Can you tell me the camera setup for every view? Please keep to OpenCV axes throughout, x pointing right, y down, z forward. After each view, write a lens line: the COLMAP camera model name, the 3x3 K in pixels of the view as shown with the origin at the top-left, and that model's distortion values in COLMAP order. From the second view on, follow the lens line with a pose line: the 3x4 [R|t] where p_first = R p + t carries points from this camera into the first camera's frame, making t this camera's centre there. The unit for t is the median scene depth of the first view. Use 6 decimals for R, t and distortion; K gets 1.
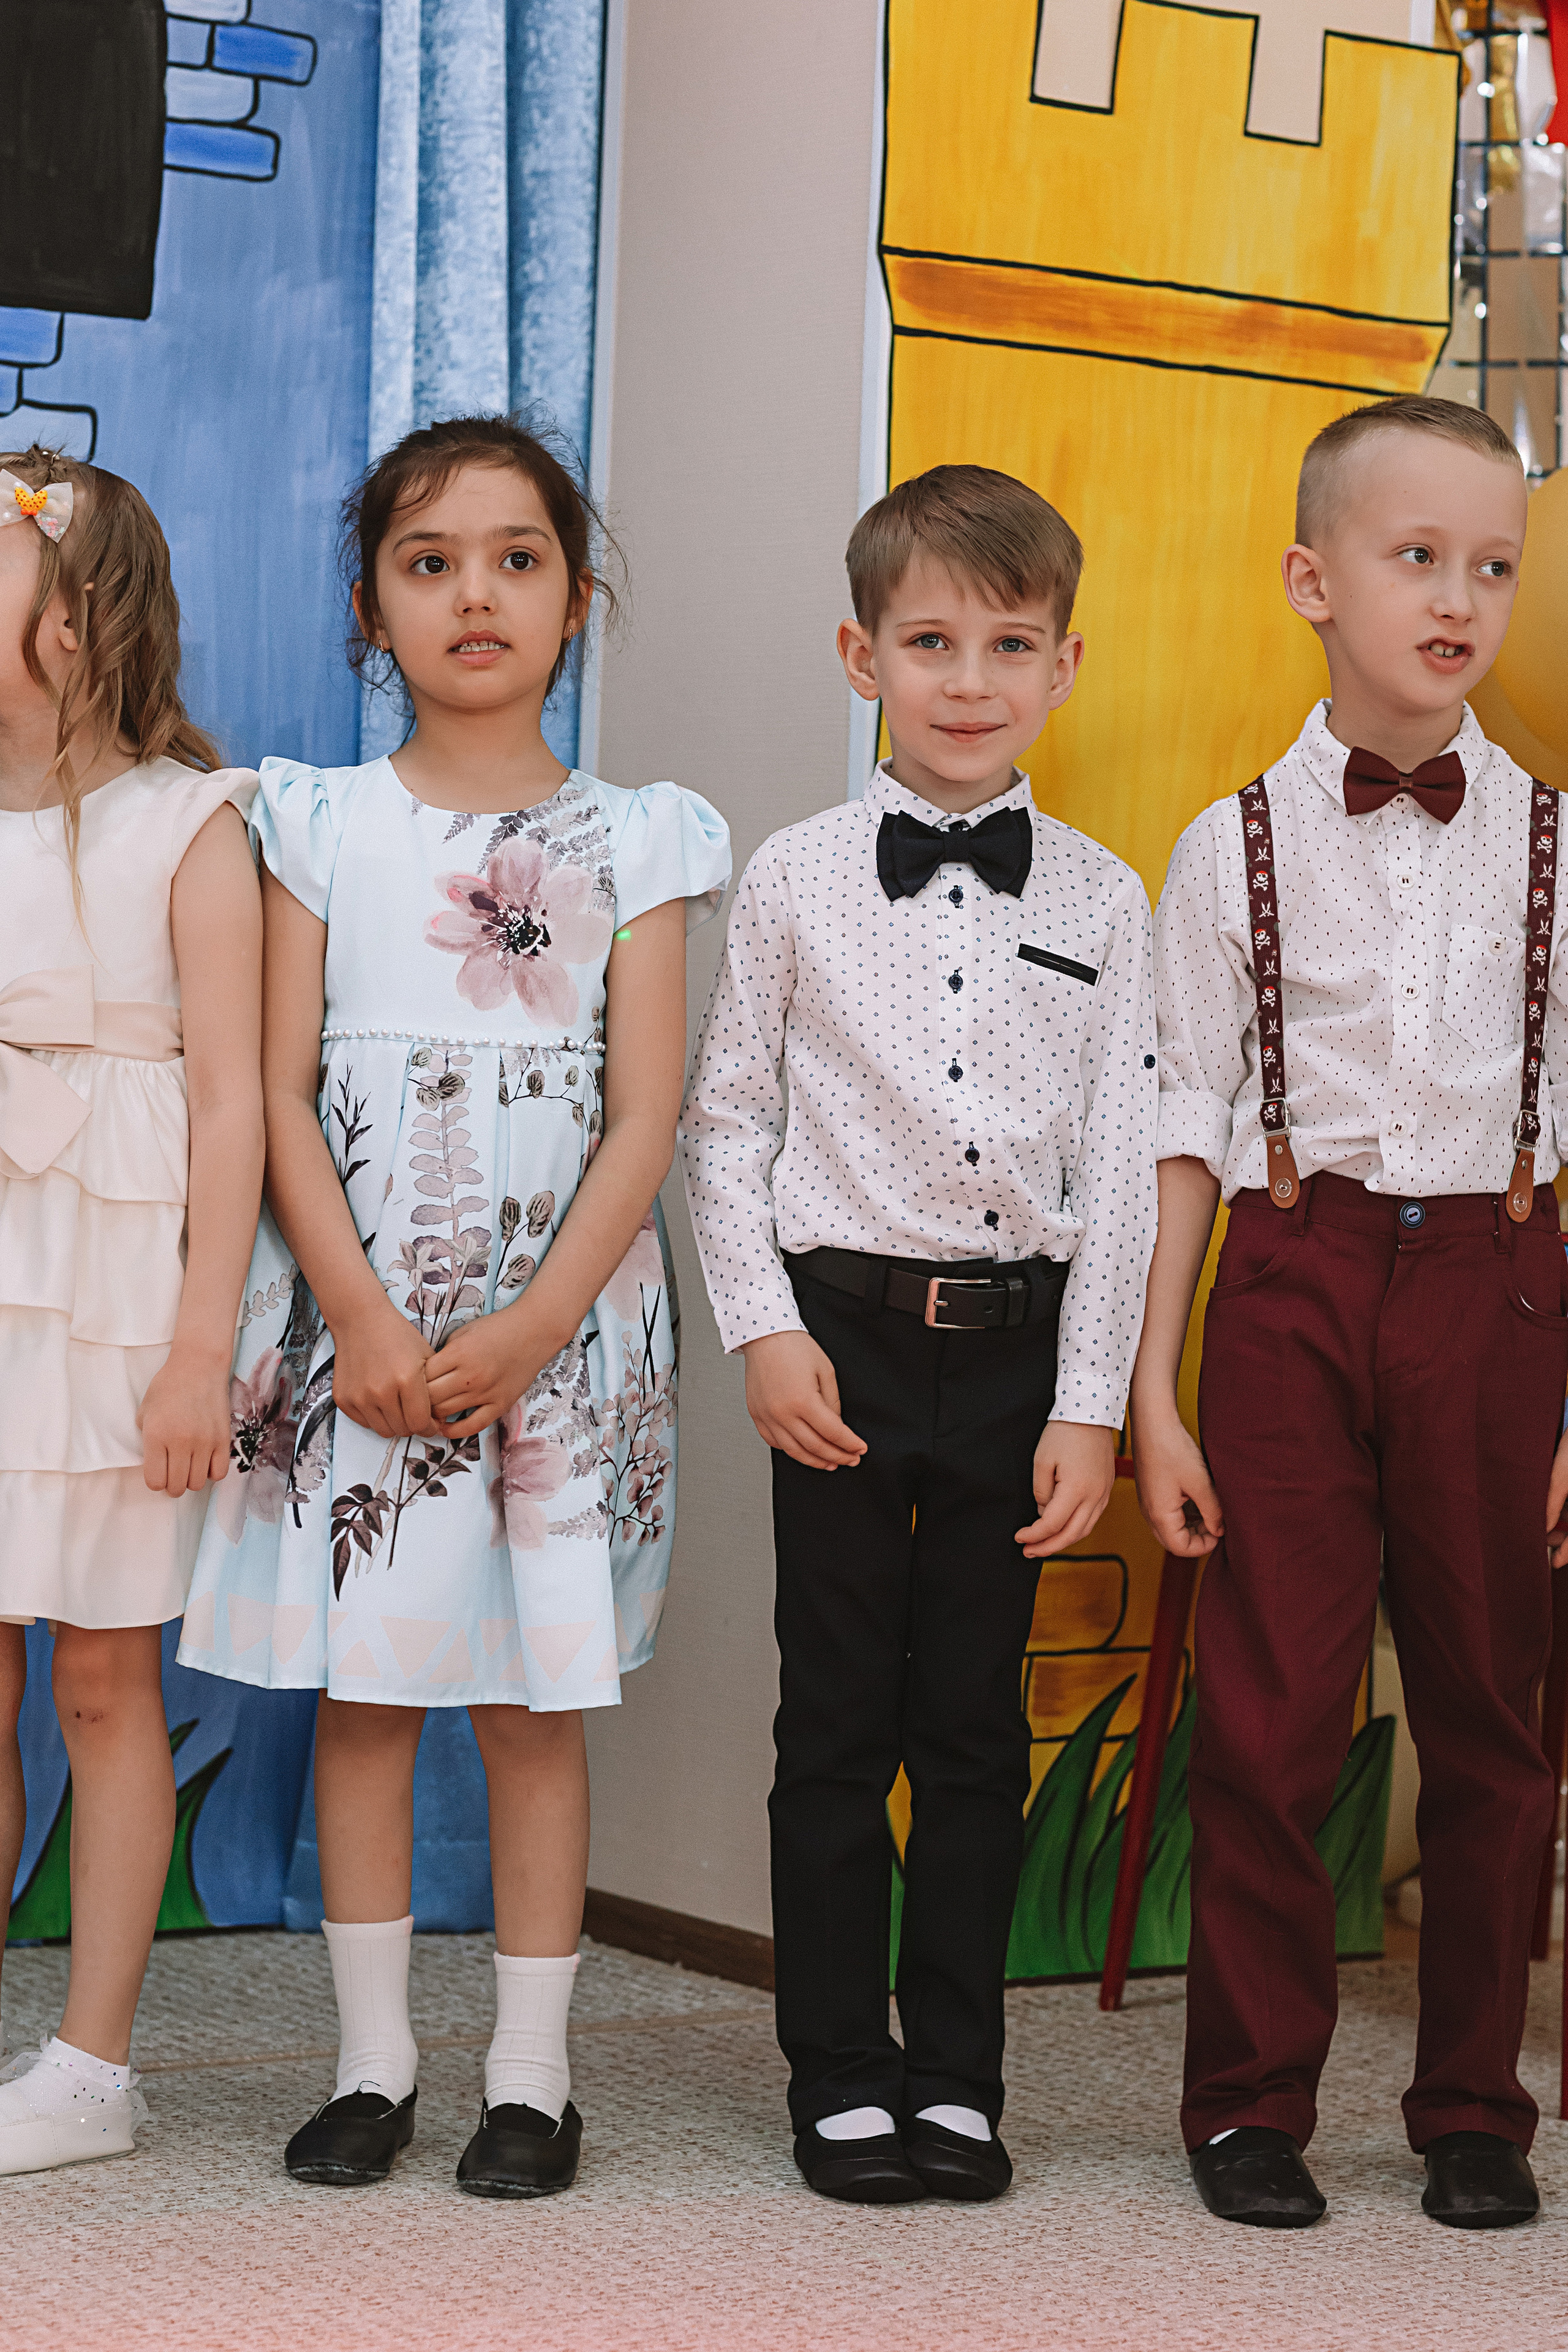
lens RADIAL K [[5572.5, 0, 808.3], [0, 5572.5, 1171.1], [0, 0, 1]] dist [0.045291, -0.292952]
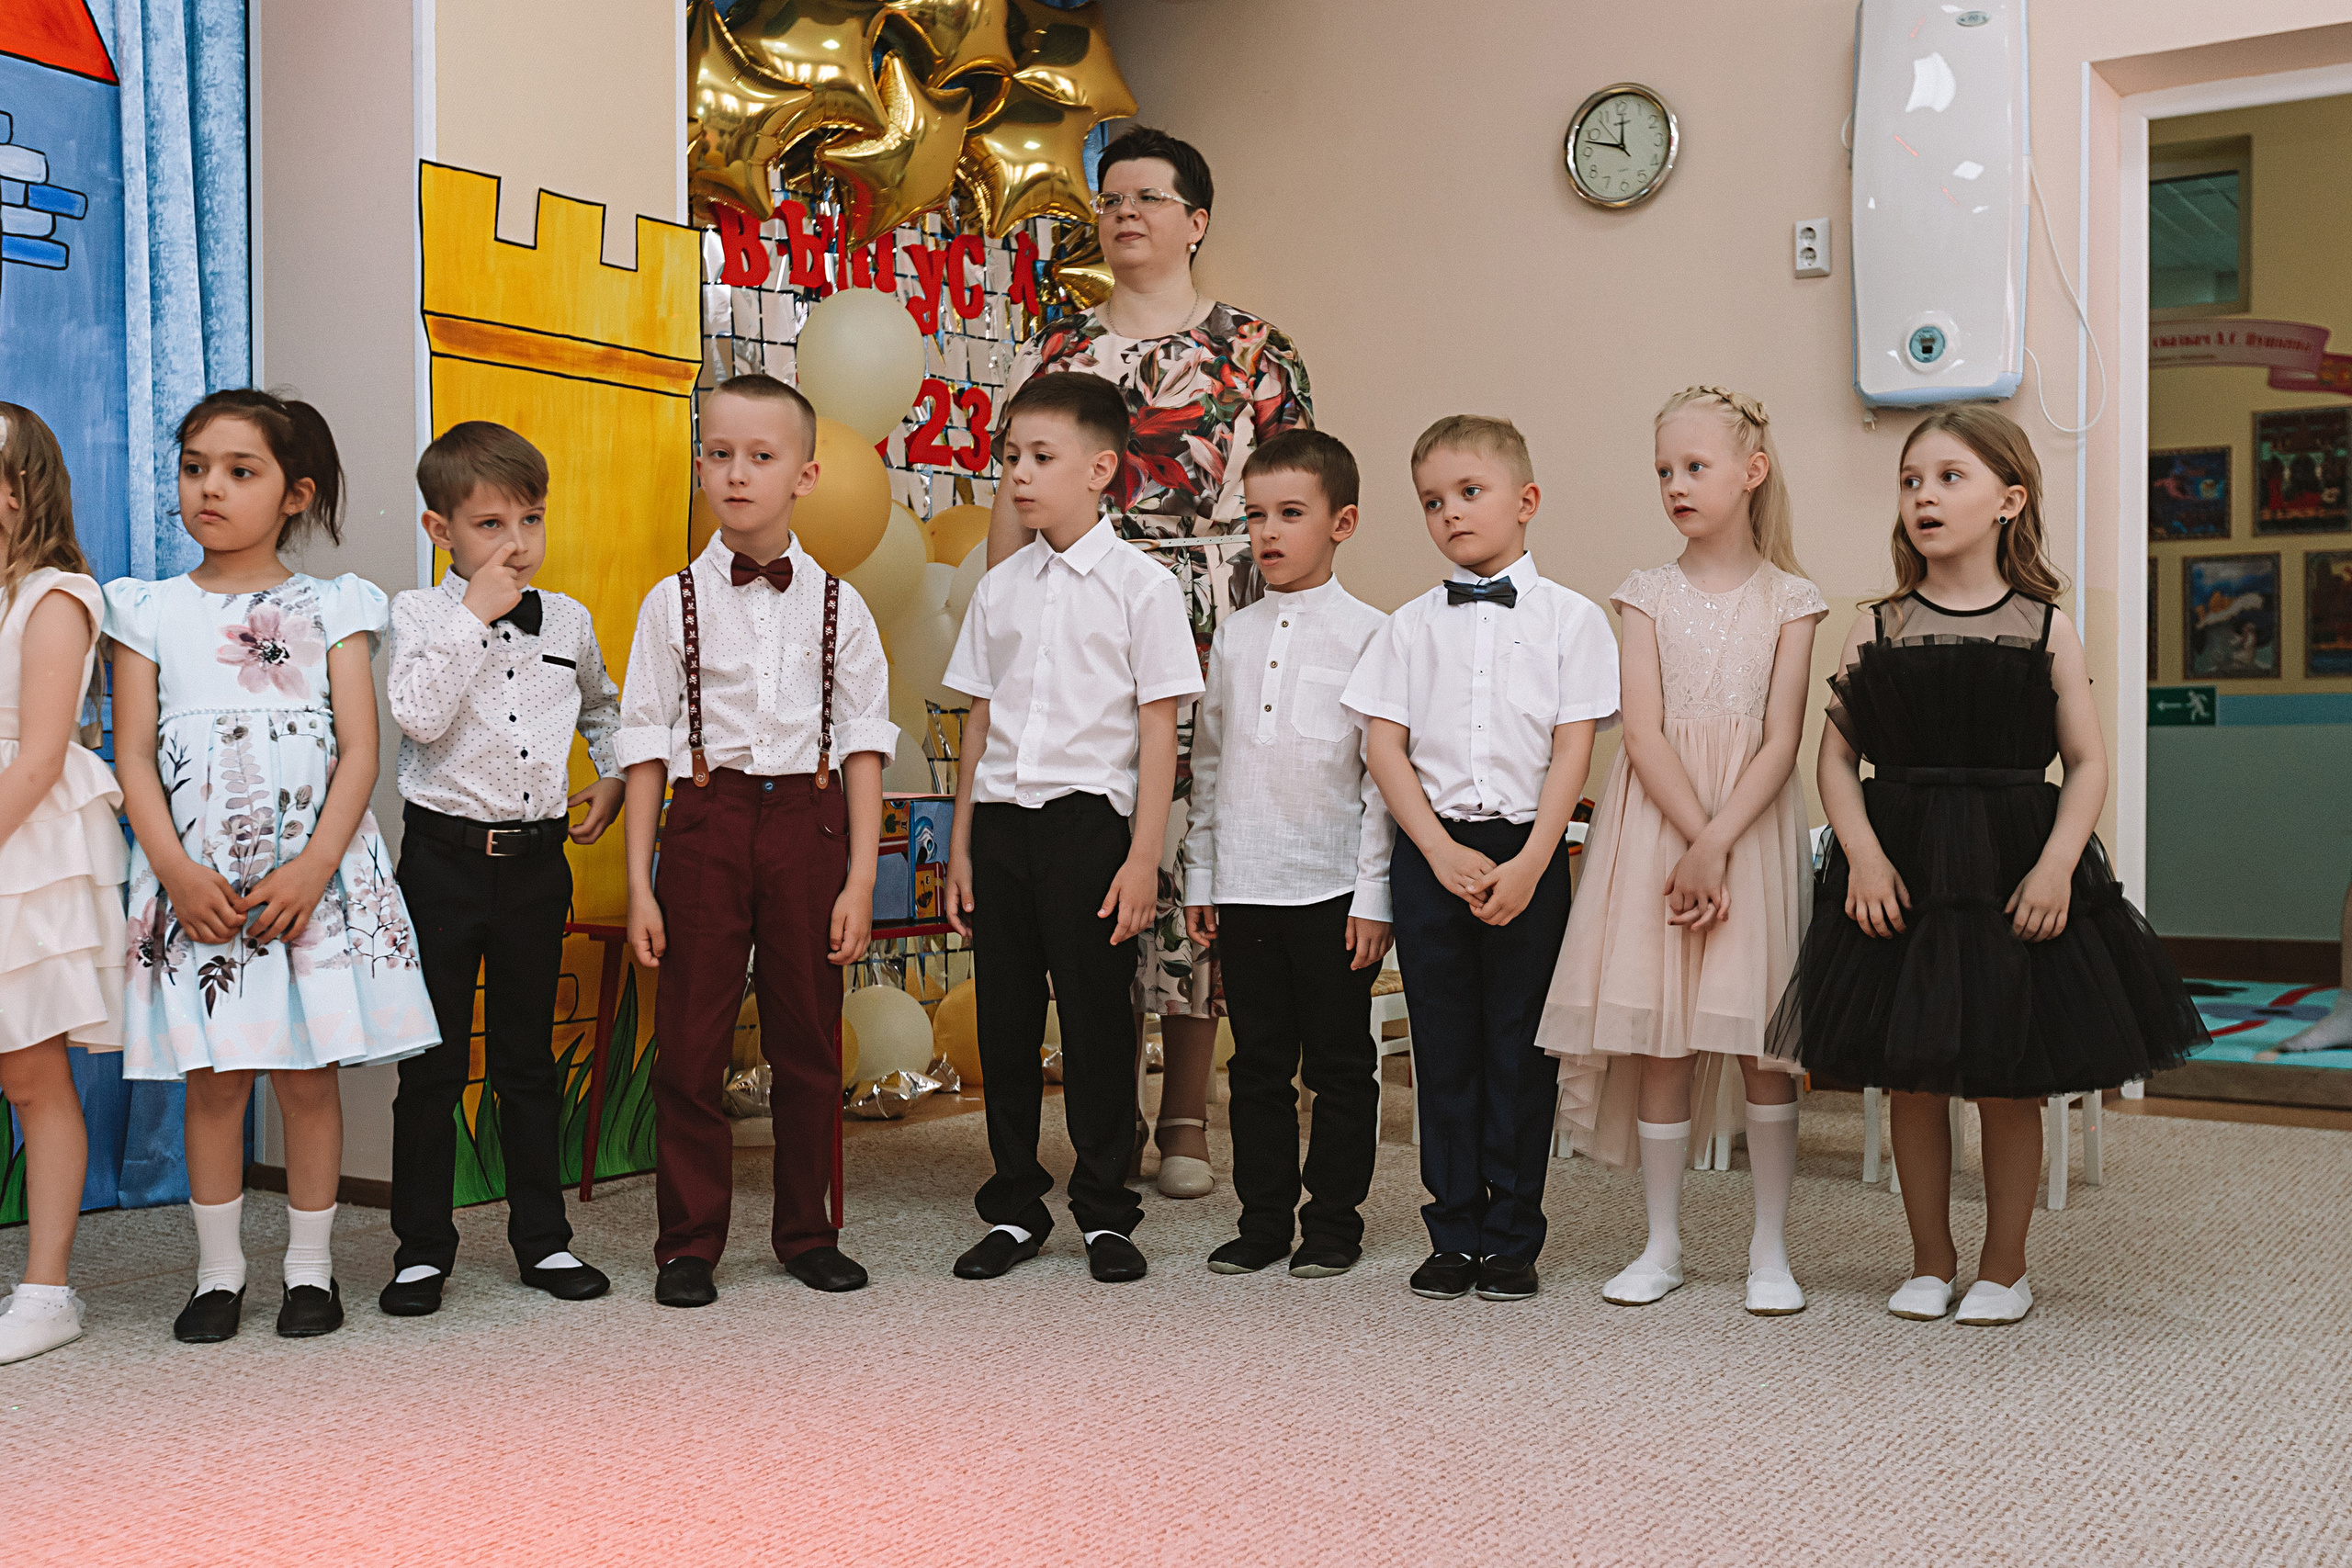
lens RADIAL K [[2458.5, 0, 1262.2], [0, 2458.5, 789.0], [0, 0, 1]] dist [-0.007564, 0.004714]
pose [[0.917083, -0.047031, 0.395914, -0.063186], [0.048720, 0.998796, 0.005794, 0.009992], [-0.395709, 0.013975, 0.918269, 0.095741]]
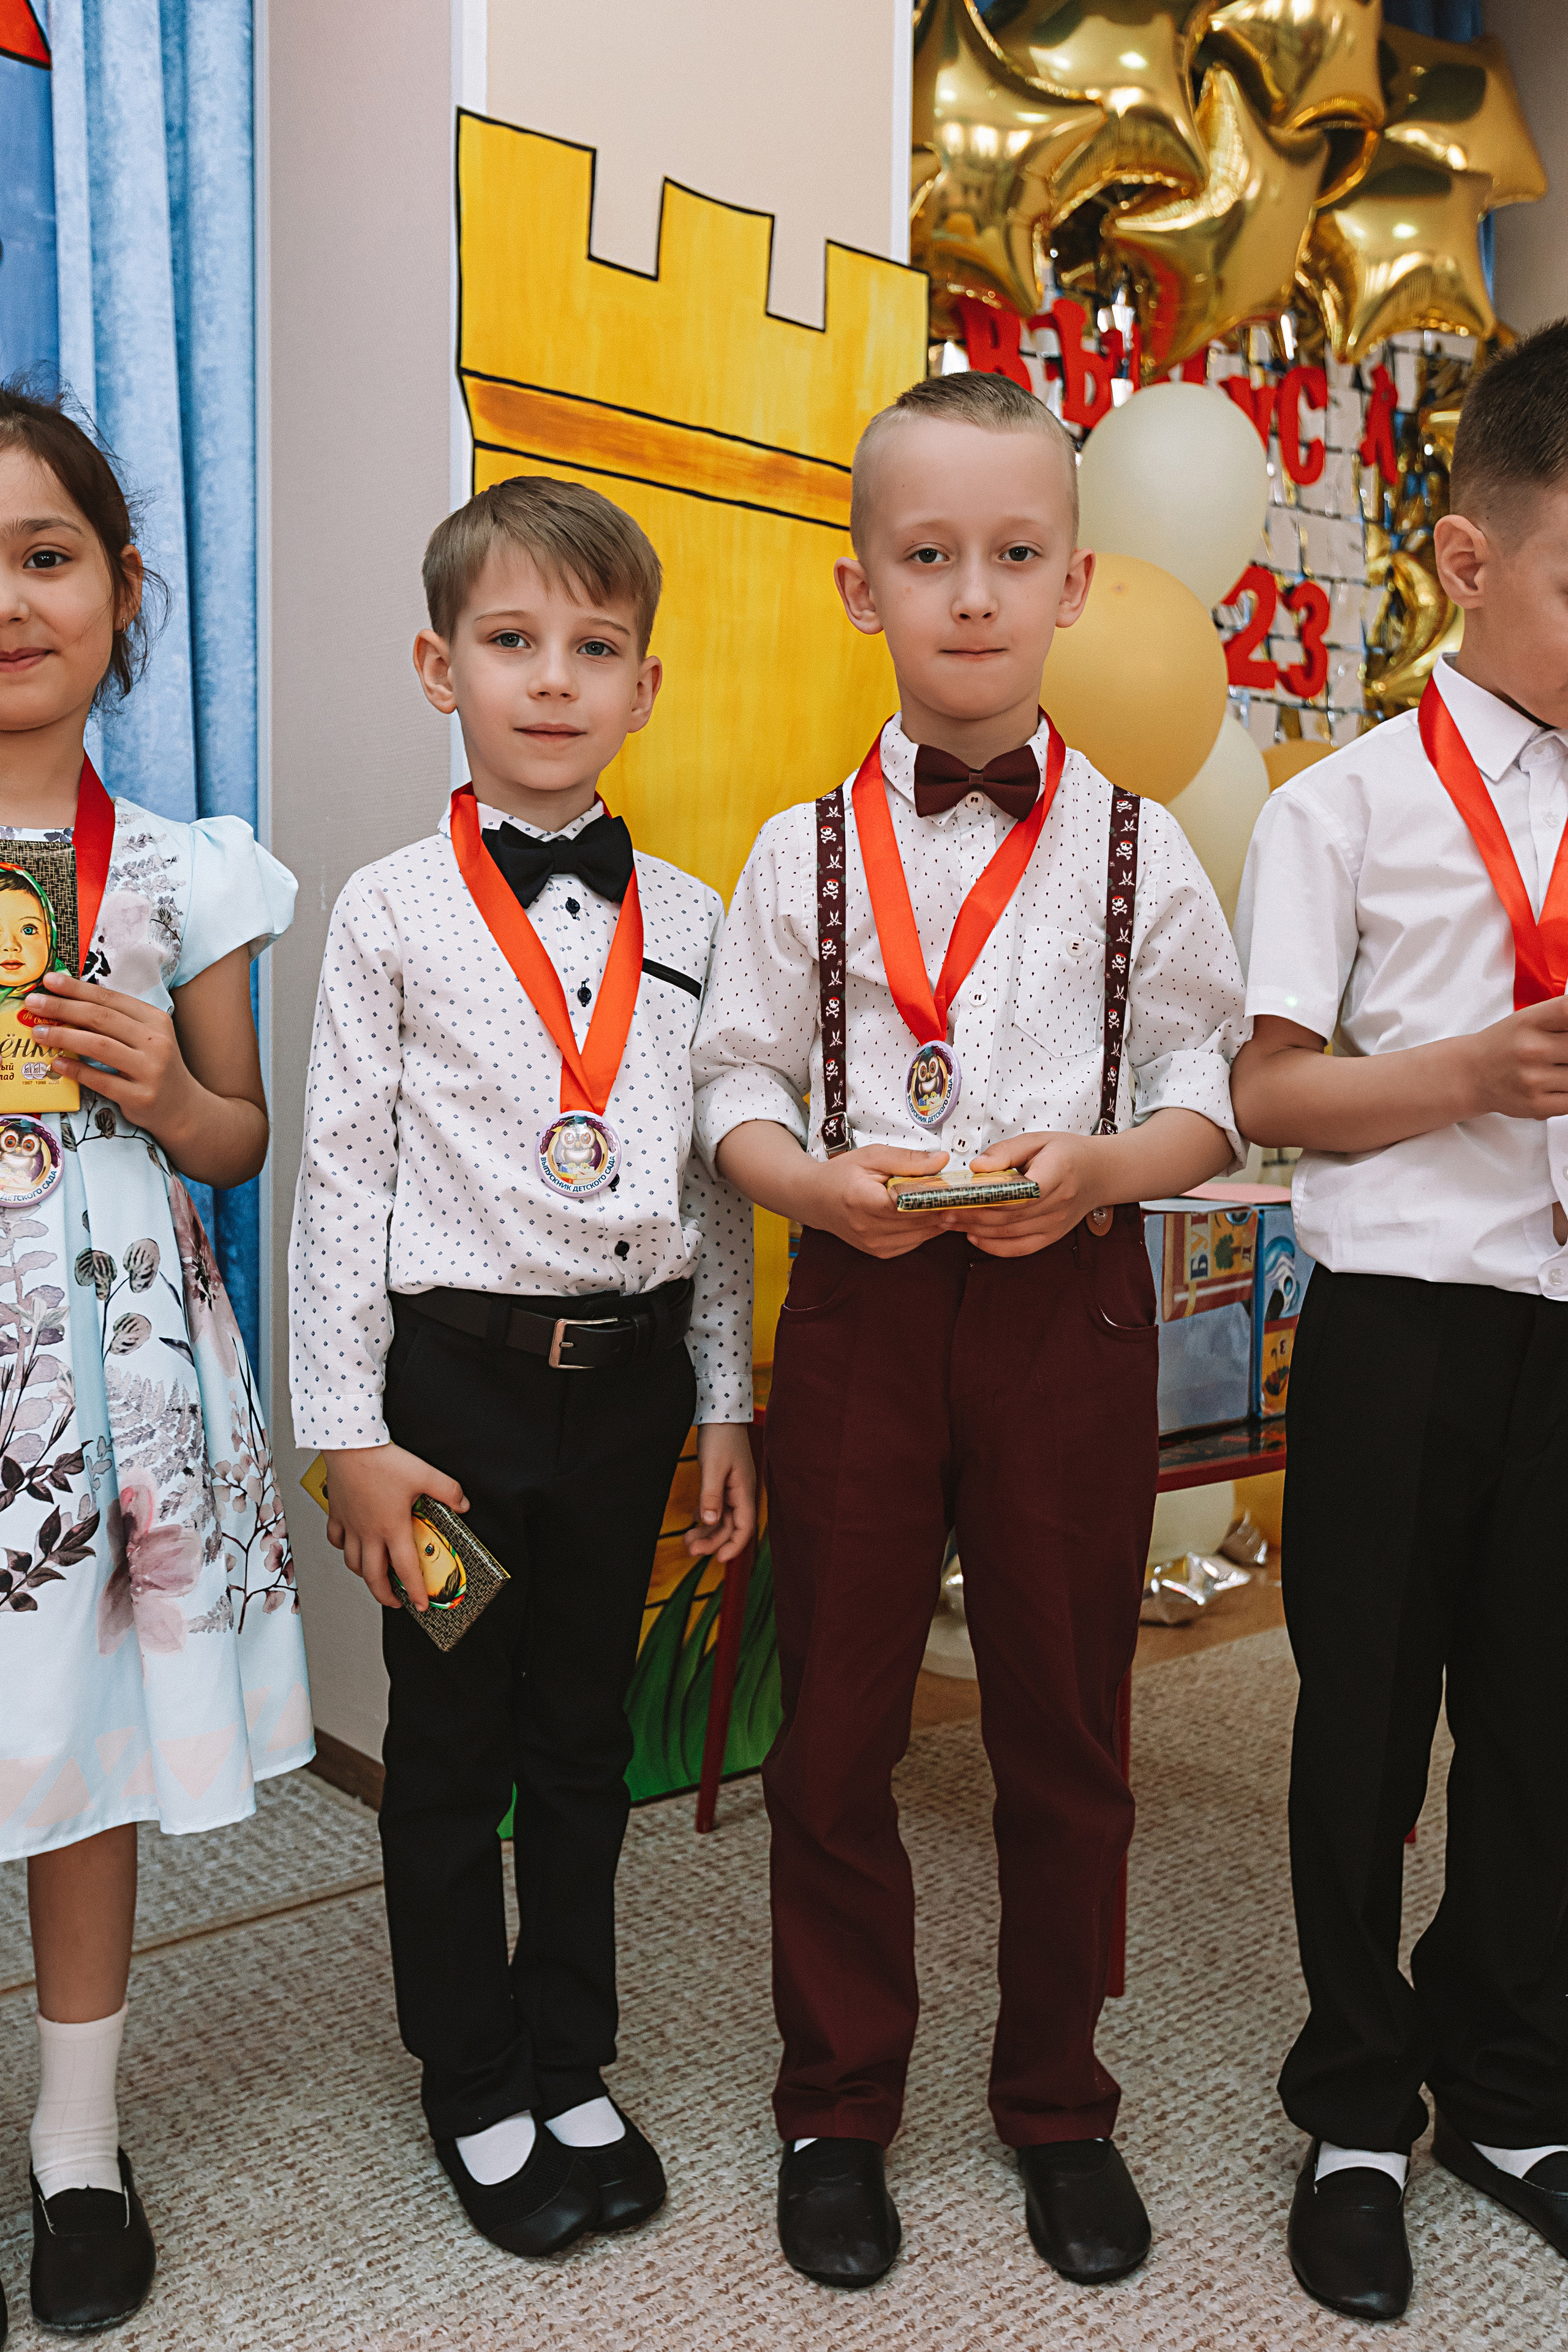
lens RADIAL K [[2026.5, 0, 788.8], [0, 2026.5, 1185.2], [0, 0, 1]] dist [-0.006554, 0.001304]
pose [[0.994781, -0.034260, 0.096108, 0.033543], [0.029481, 0.998278, 0.050722, -0.015013], [-0.097680, -0.047624, 0.994078, 0.546589]]
